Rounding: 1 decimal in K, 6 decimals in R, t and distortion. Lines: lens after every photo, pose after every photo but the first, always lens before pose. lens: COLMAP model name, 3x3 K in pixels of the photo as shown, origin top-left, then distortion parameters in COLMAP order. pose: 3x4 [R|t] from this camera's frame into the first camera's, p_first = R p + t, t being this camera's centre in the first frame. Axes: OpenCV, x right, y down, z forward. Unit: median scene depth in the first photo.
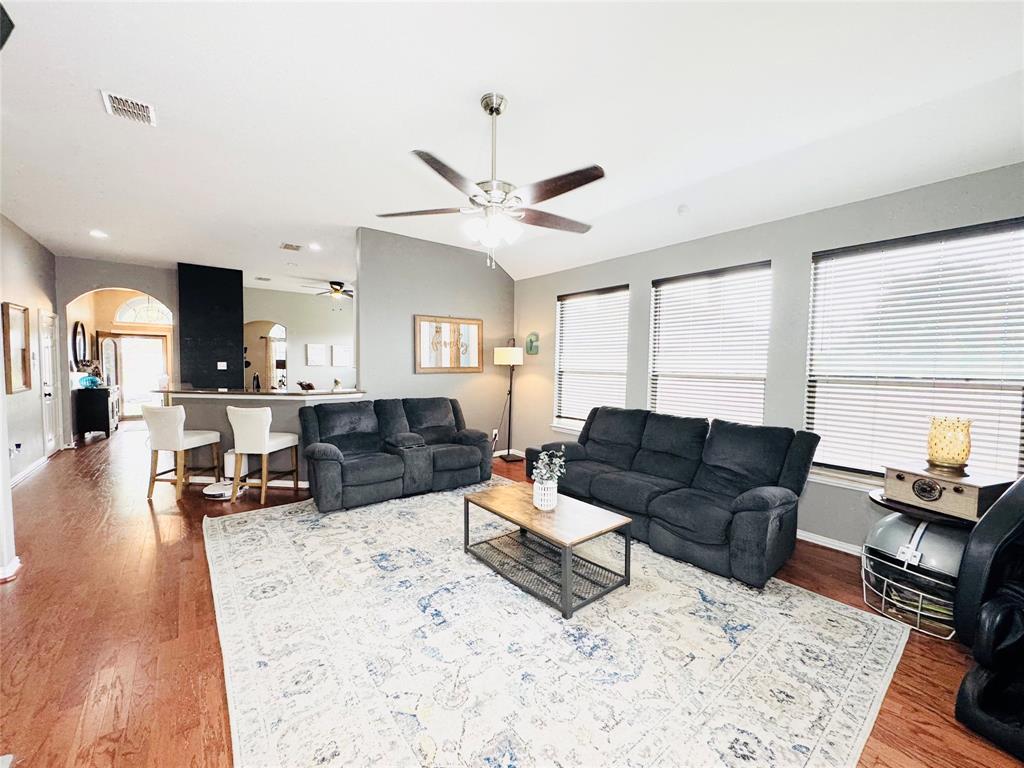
lens RADIAL K [[409.5, 0, 513.7], [0, 409.5, 383.9], [0, 0, 1]] dist [-0.002758, 0.000234]
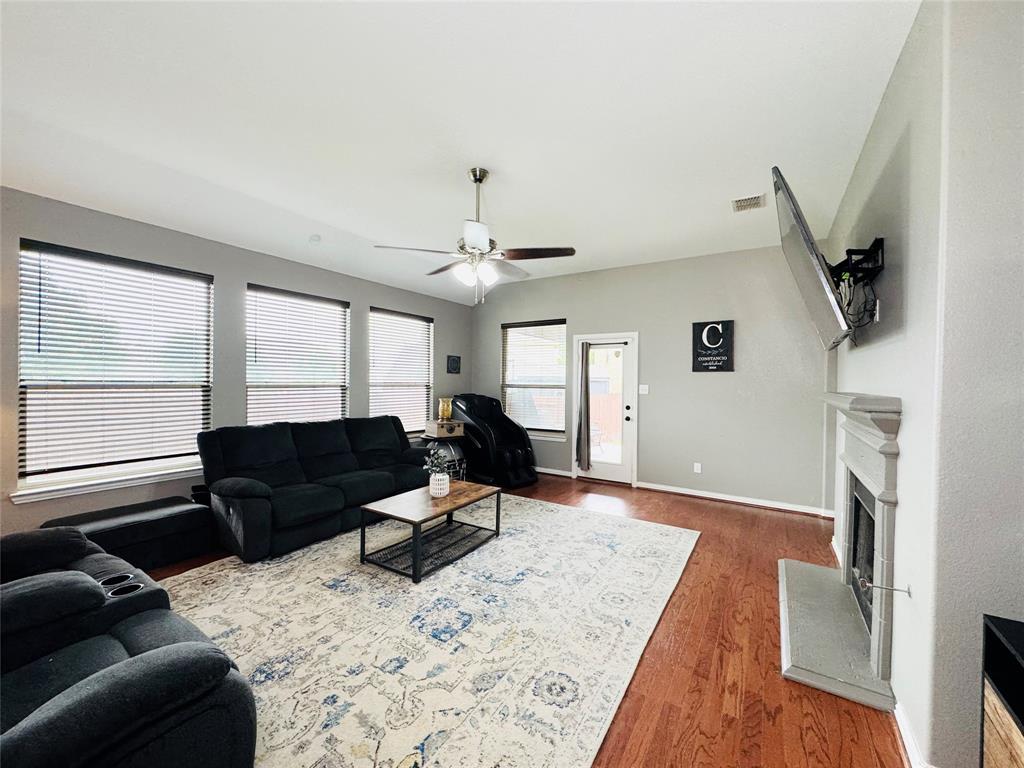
lens RADIAL K [[409.5, 0, 513.7], [0, 409.5, 383.9], [0, 0, 1]] dist [-0.002758, 0.000234]
pose [[-0.327852, -0.030483, 0.944237, -1.144816], [0.023171, 0.998919, 0.040294, -0.077402], [-0.944445, 0.035089, -0.326792, 1.177597]]
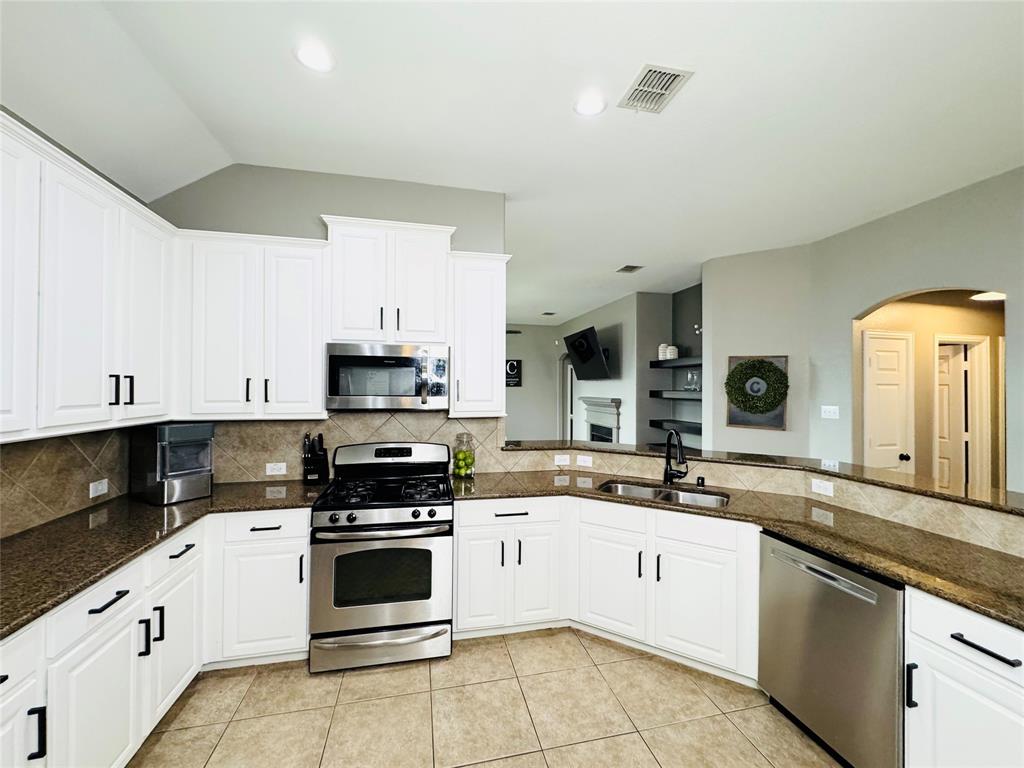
lens RADIAL K [[409.5, 0, 513.7], [0, 409.5, 383.9], [0, 0, 1]] dist [-0.002758, 0.000234]
pose [[-0.900472, -0.012908, 0.434723, -1.198198], [0.003012, 0.999350, 0.035913, -0.181623], [-0.434904, 0.033648, -0.899848, 2.756842]]
